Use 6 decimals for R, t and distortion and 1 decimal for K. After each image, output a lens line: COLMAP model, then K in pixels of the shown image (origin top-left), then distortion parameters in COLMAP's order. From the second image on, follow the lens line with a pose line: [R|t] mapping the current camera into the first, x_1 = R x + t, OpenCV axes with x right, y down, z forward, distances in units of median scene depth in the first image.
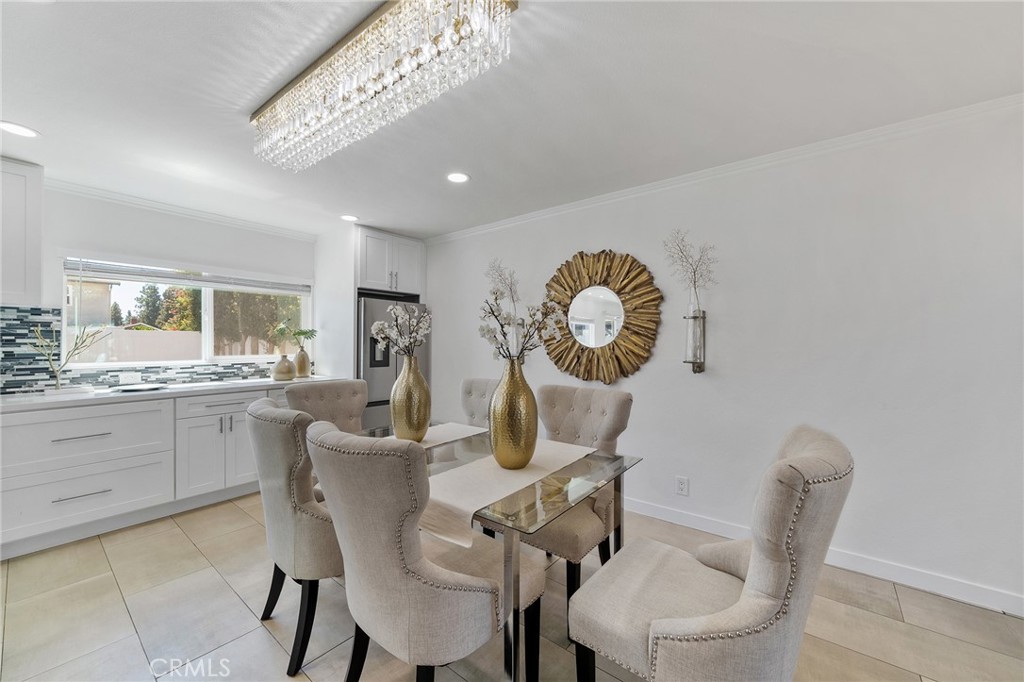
lens RADIAL K [[393.2, 0, 512.0], [0, 393.2, 341.0], [0, 0, 1]] dist [-0.000797, -0.000060]
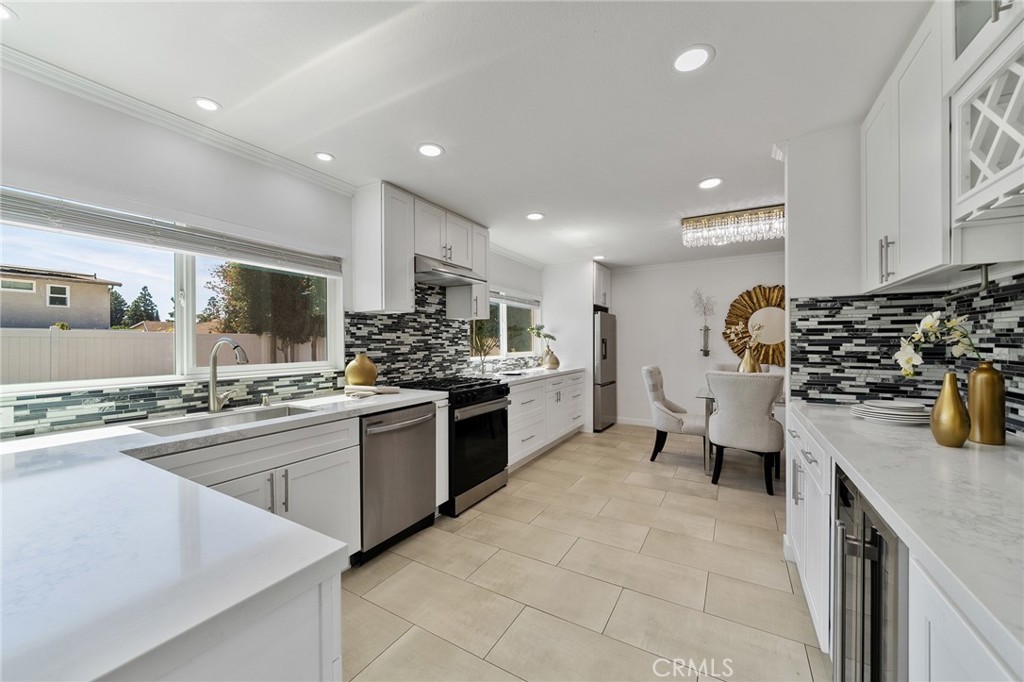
lens RADIAL K [[382.9, 0, 508.6], [0, 382.9, 343.5], [0, 0, 1]] dist [-0.000532, -0.000104]
pose [[0.988667, -0.006664, 0.149978, -1.103625], [0.005839, 0.999965, 0.005944, -0.002282], [-0.150012, -0.005001, 0.988671, -0.414964]]
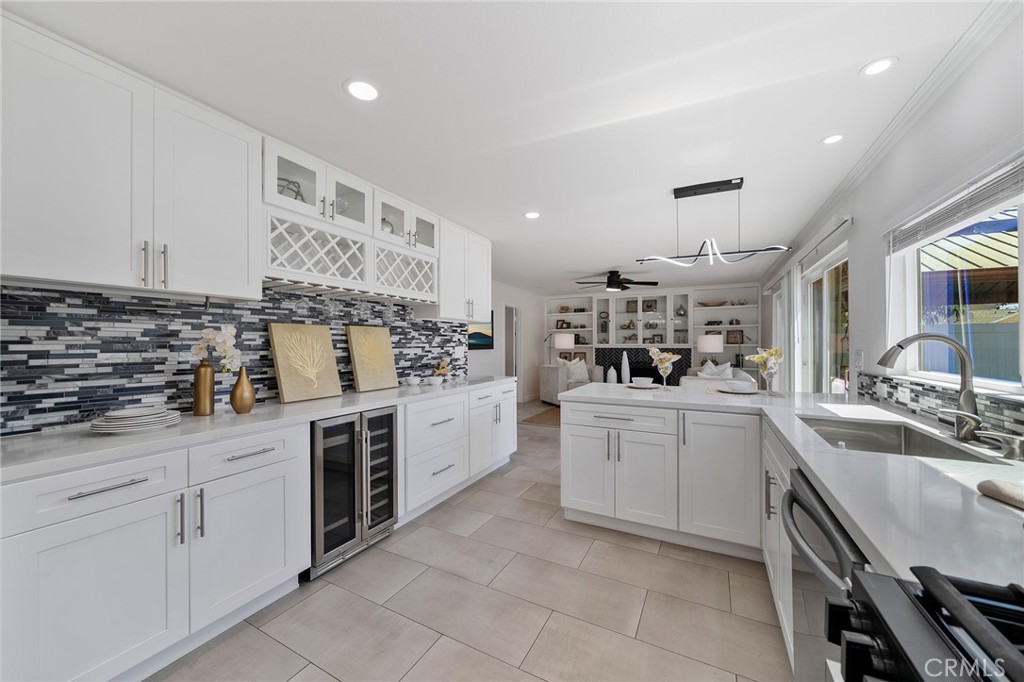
lens RADIAL K [[382.9, 0, 508.6], [0, 382.9, 343.5], [0, 0, 1]] dist [-0.000532, -0.000104]
pose [[-0.981207, 0.004329, -0.192911, -0.885122], [0.005146, 0.999980, -0.003733, 0.000854], [0.192891, -0.004655, -0.981209, 0.639291]]
